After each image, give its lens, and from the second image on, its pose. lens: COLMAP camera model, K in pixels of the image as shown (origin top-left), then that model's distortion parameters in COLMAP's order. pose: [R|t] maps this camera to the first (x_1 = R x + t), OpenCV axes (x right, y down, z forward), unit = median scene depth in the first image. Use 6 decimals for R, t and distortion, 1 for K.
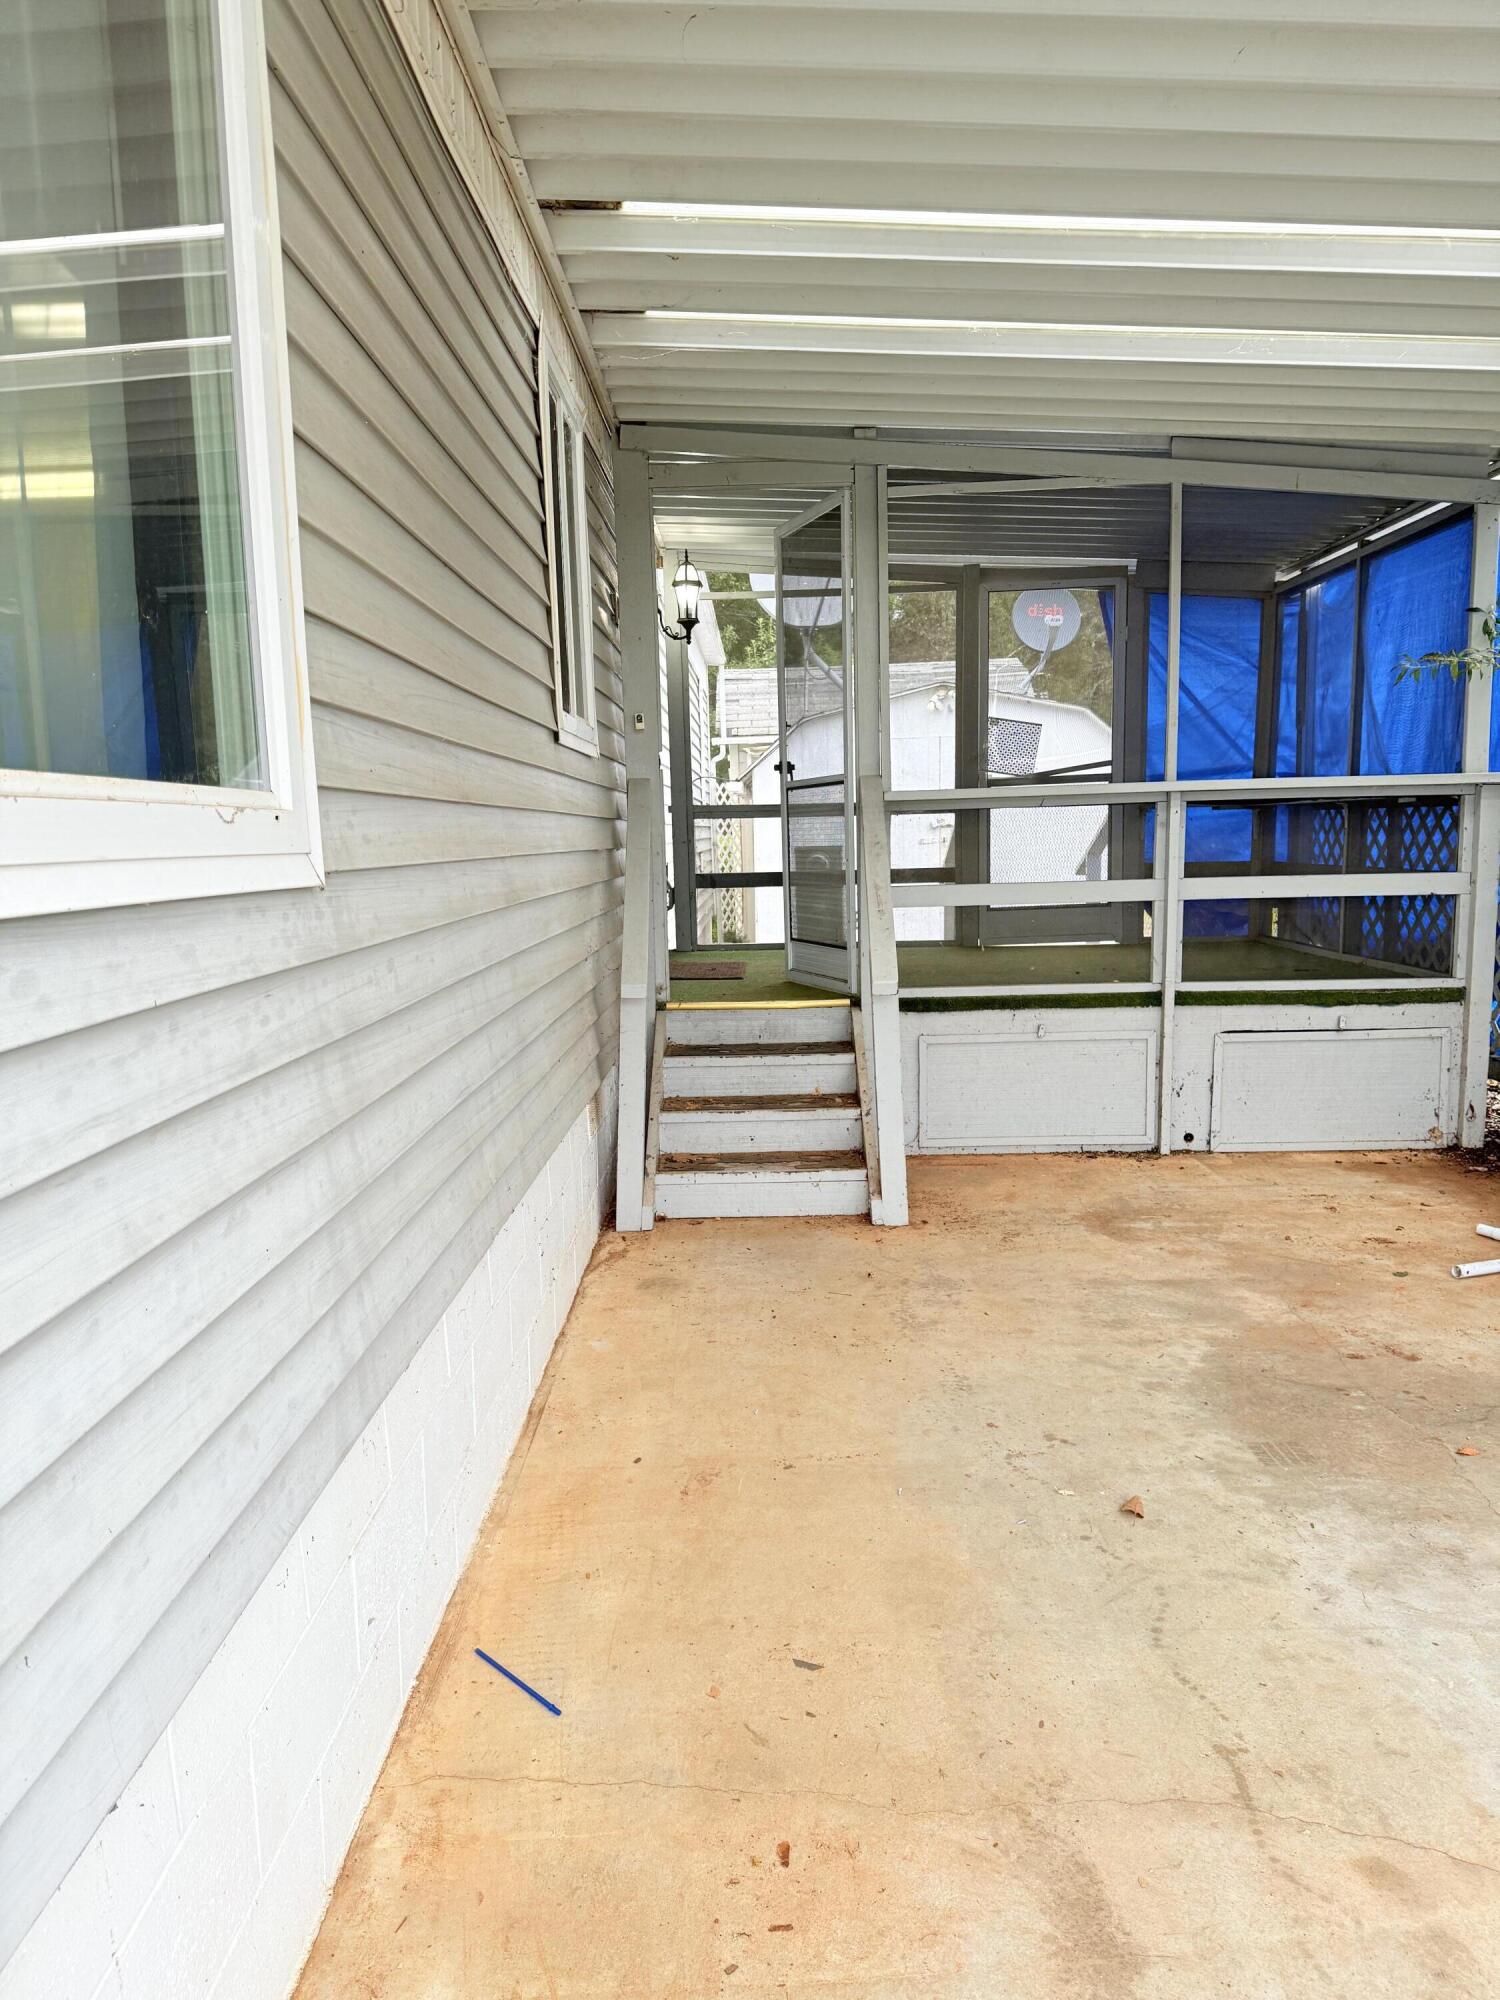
lens RADIAL K [[1392.4, 0, 732.6], [0, 1392.4, 1007.4], [0, 0, 1]] dist [0.171639, -0.346968]
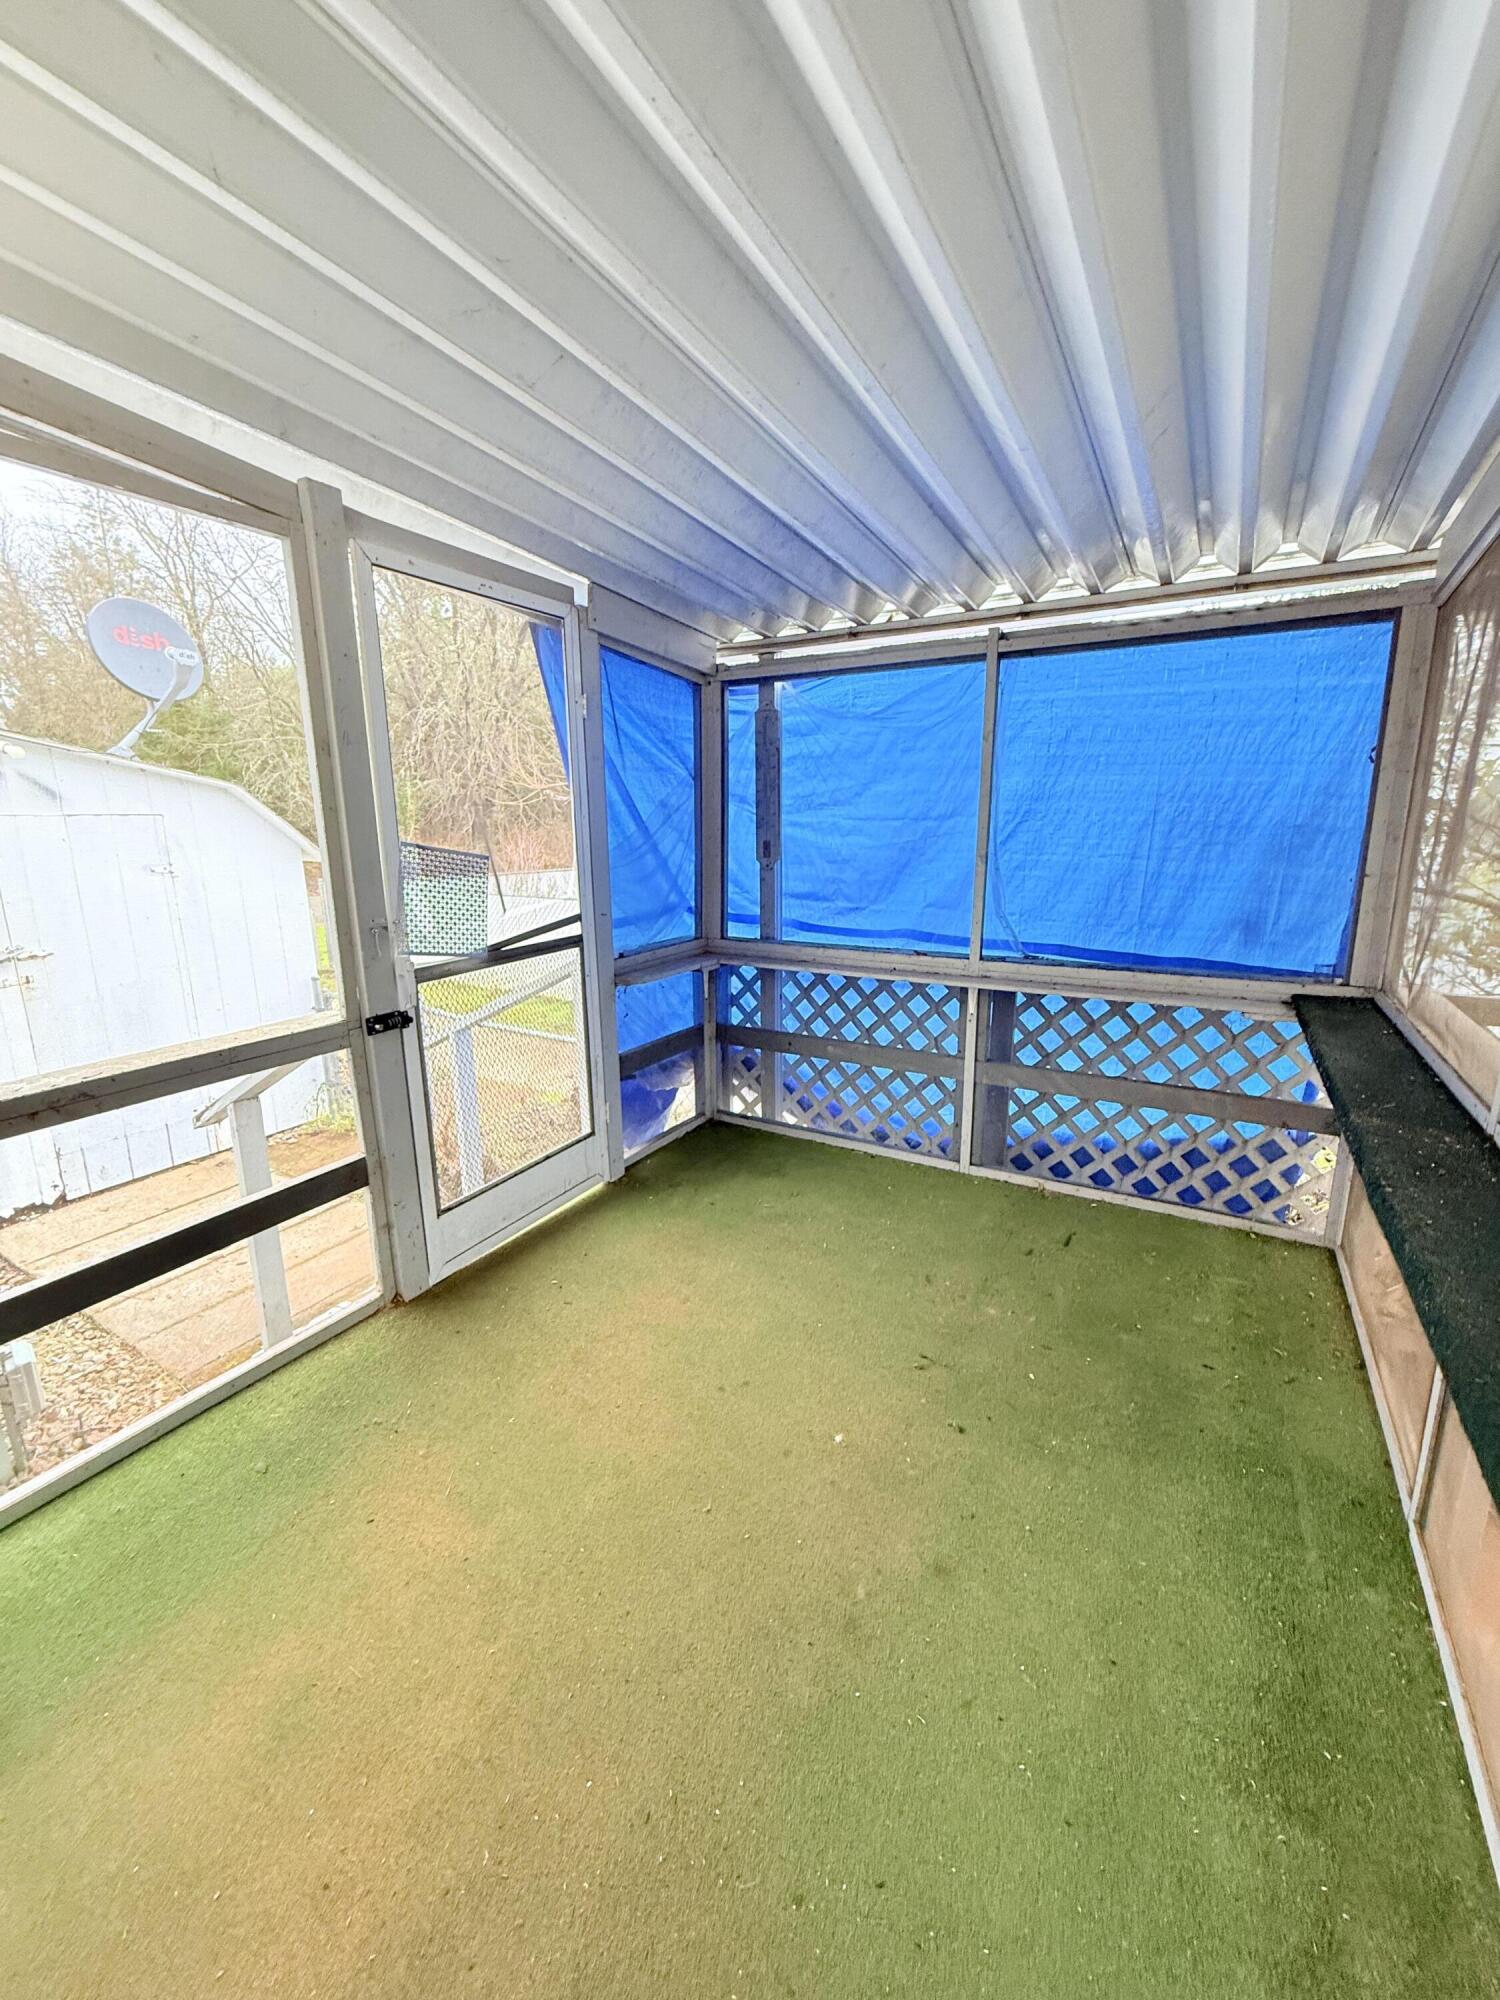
lens RADIAL K [[803.3, 0, 759.6], [0, 803.3, 986.9], [0, 0, 1]] dist [0.013966, 0.000016]
pose [[0.469542, -0.162797, 0.867772, -0.002827], [0.106067, 0.986137, 0.127611, -0.183098], [-0.876516, 0.032123, 0.480300, 0.779940]]
